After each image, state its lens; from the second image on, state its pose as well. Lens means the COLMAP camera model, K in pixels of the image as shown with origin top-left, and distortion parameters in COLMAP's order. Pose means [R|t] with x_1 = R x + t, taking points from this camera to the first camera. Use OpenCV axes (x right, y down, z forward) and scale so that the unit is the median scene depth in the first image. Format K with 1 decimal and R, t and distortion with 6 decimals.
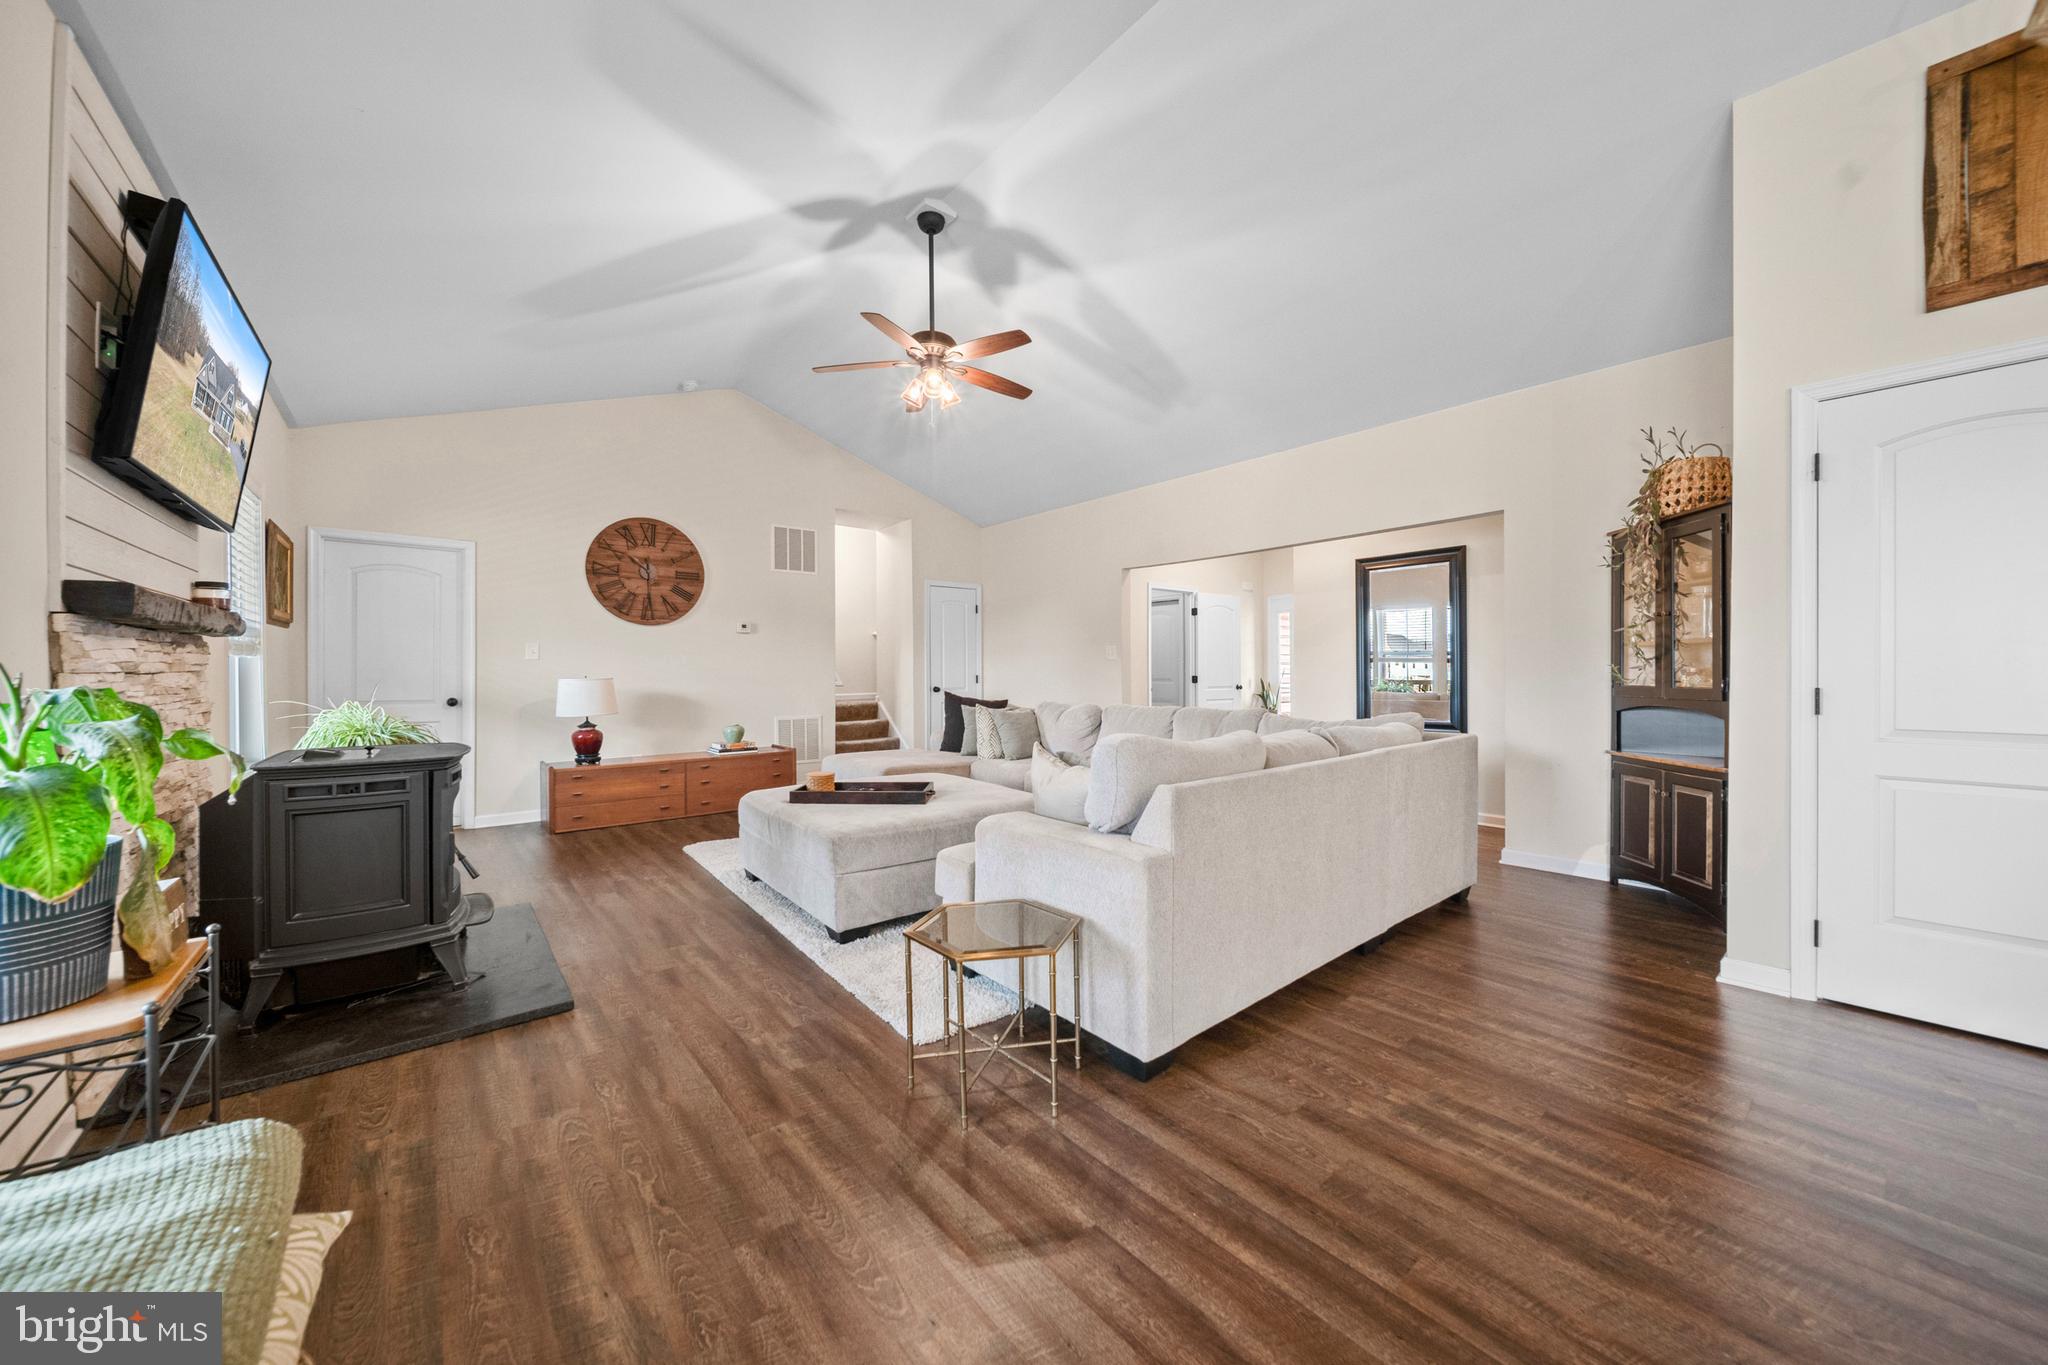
lens RADIAL K [[726.8, 0, 1019.3], [0, 726.8, 676.0], [0, 0, 1]] dist [-0.001115, -0.001475]
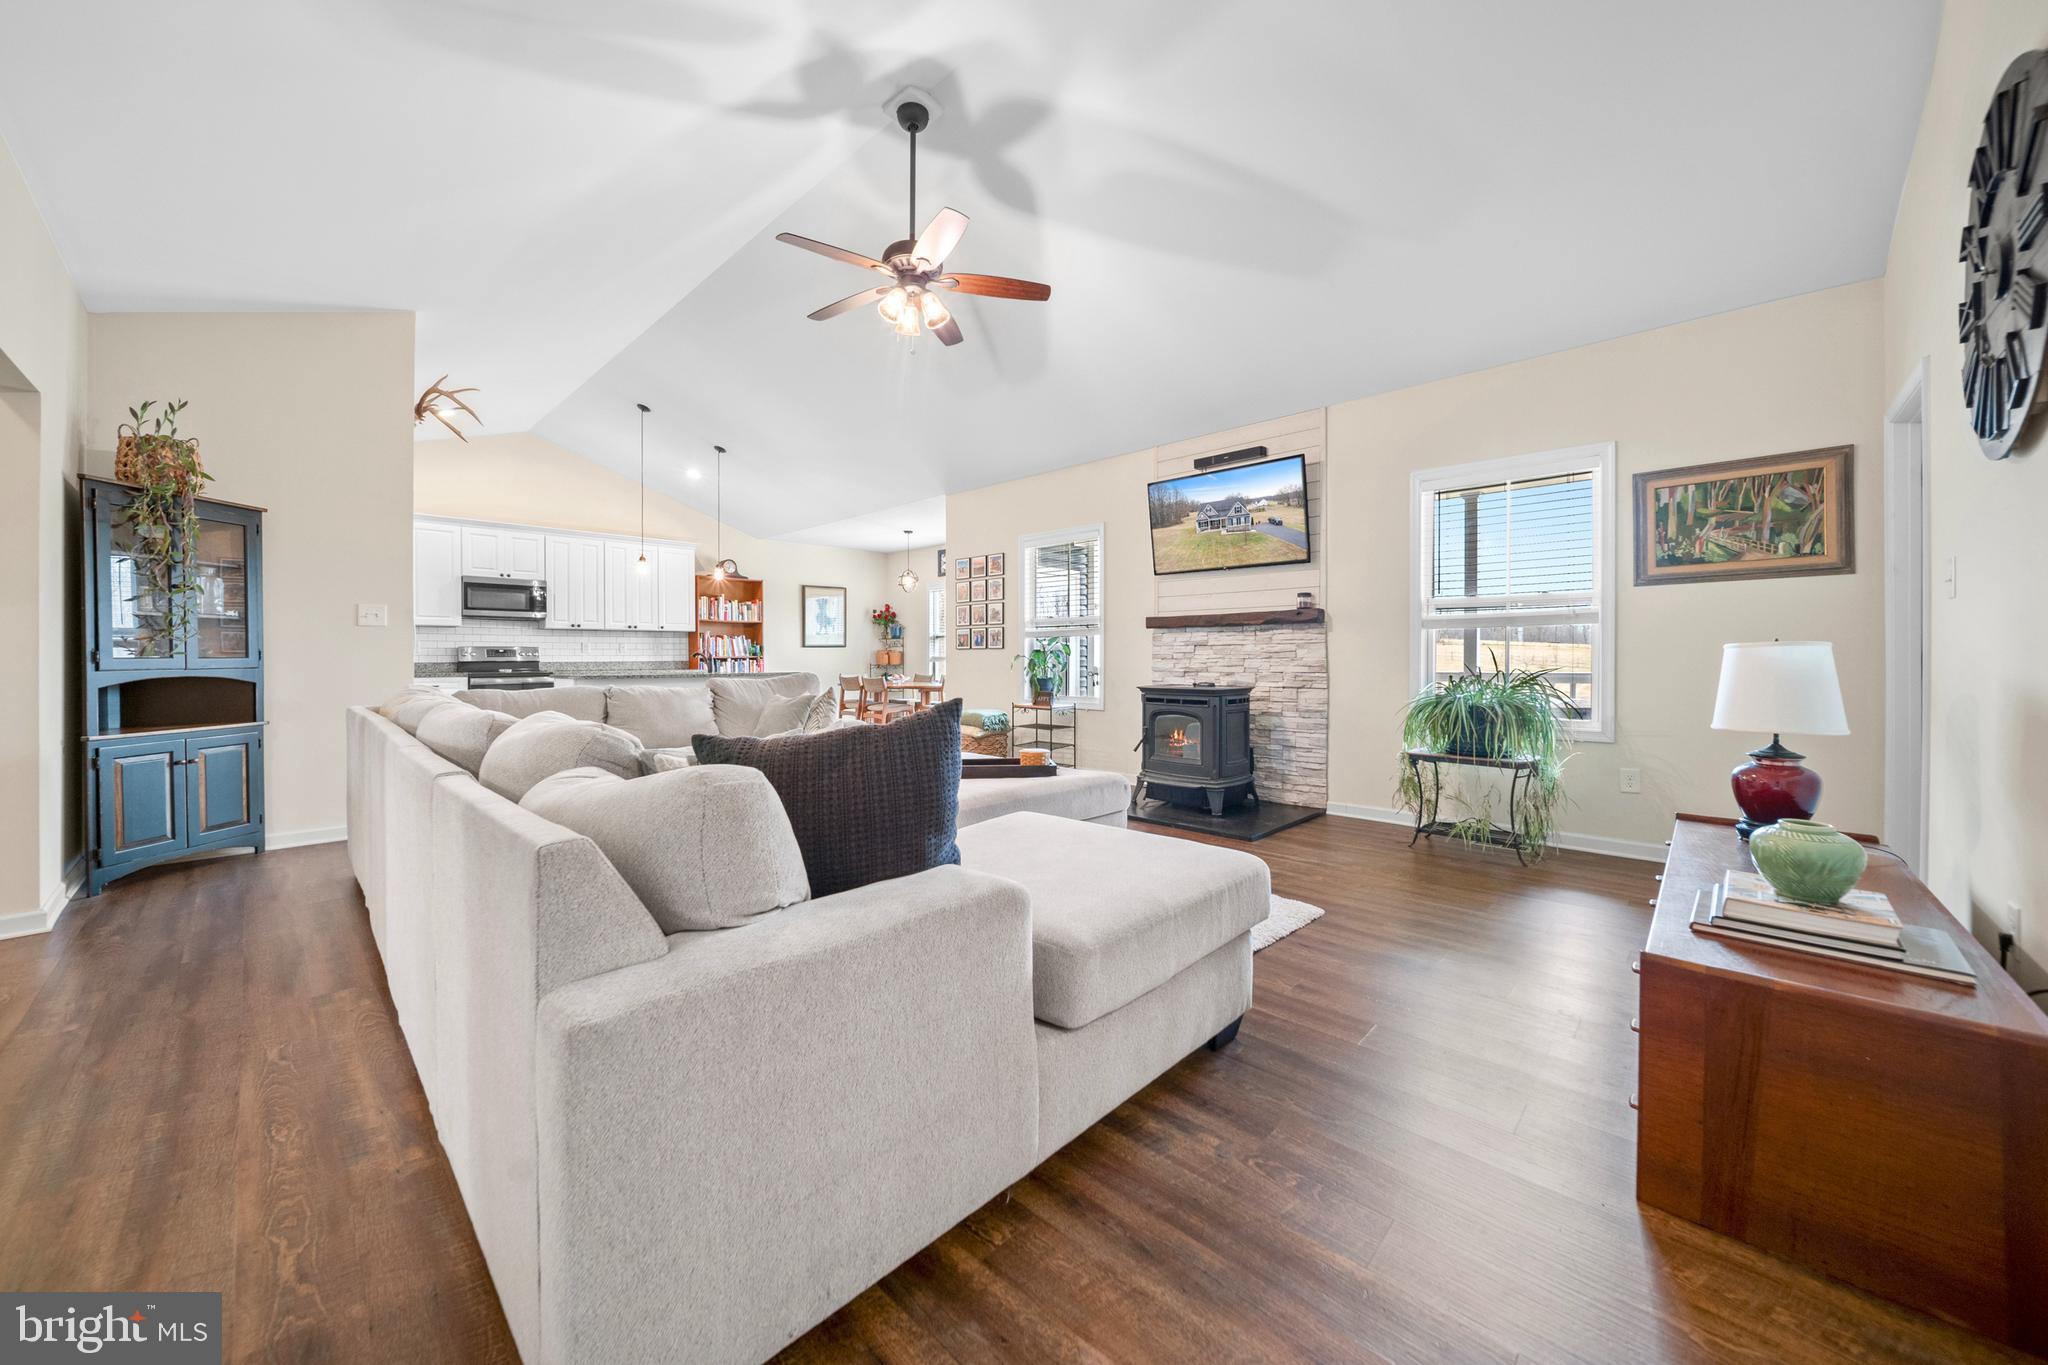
lens RADIAL K [[733.6, 0, 1016.2], [0, 733.6, 661.5], [0, 0, 1]] dist [-0.007251, -0.000114]
pose [[-0.993377, 0.004957, -0.114797, -0.128171], [0.003497, 0.999910, 0.012924, 0.008341], [0.114850, 0.012437, -0.993305, 1.689170]]
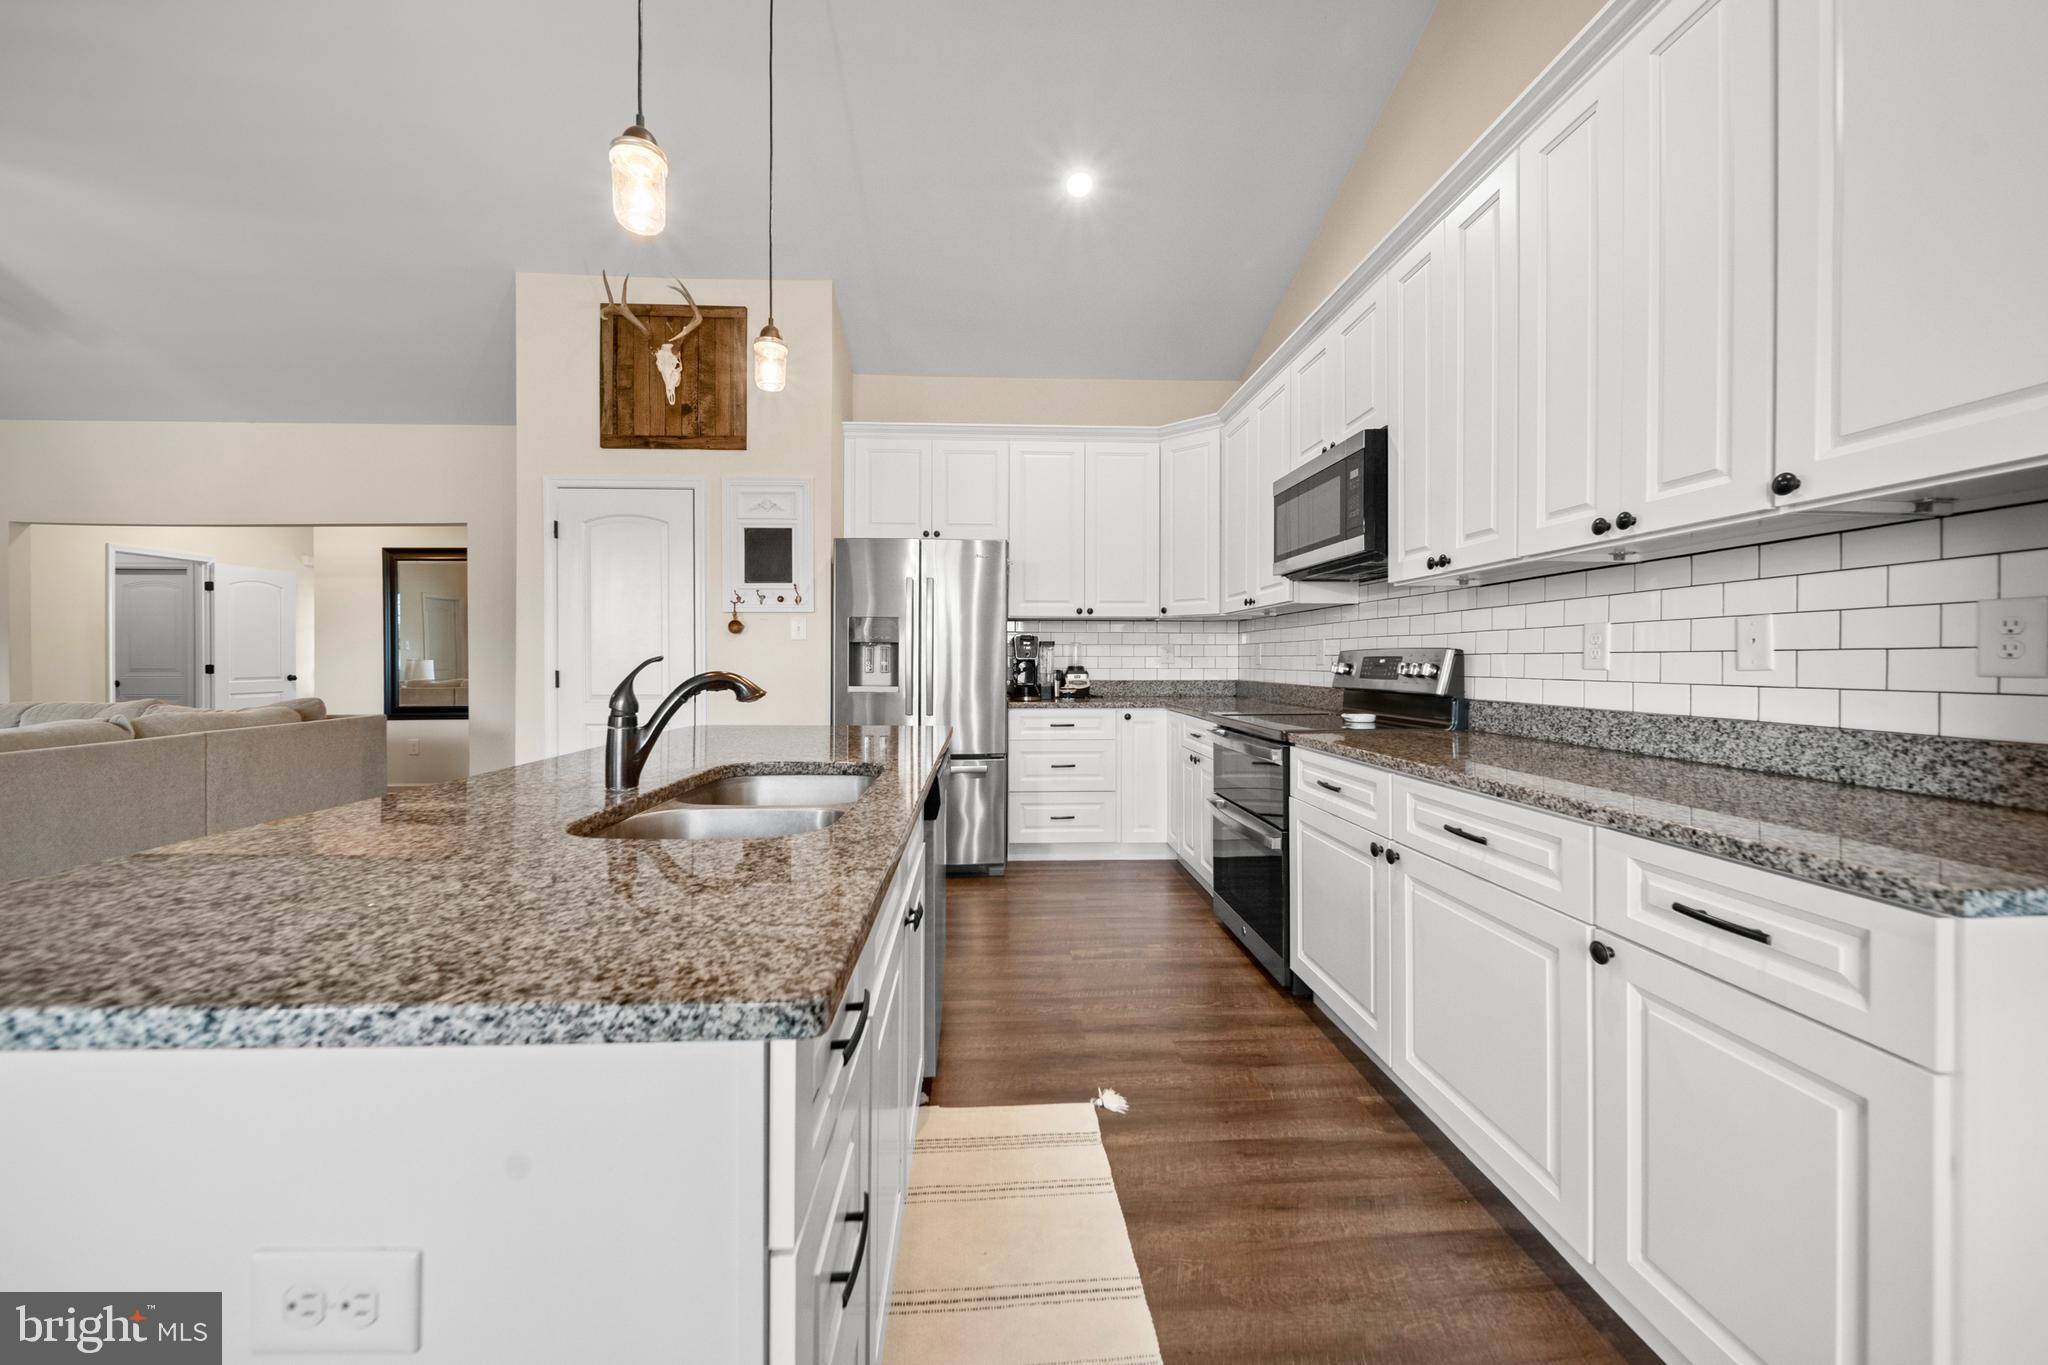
lens RADIAL K [[733.6, 0, 1016.2], [0, 733.6, 661.5], [0, 0, 1]] dist [-0.007251, -0.000114]
pose [[0.594633, 0.000023, 0.803997, 0.233996], [0.003168, 0.999992, -0.002371, 0.002202], [-0.803991, 0.003957, 0.594628, -0.411000]]
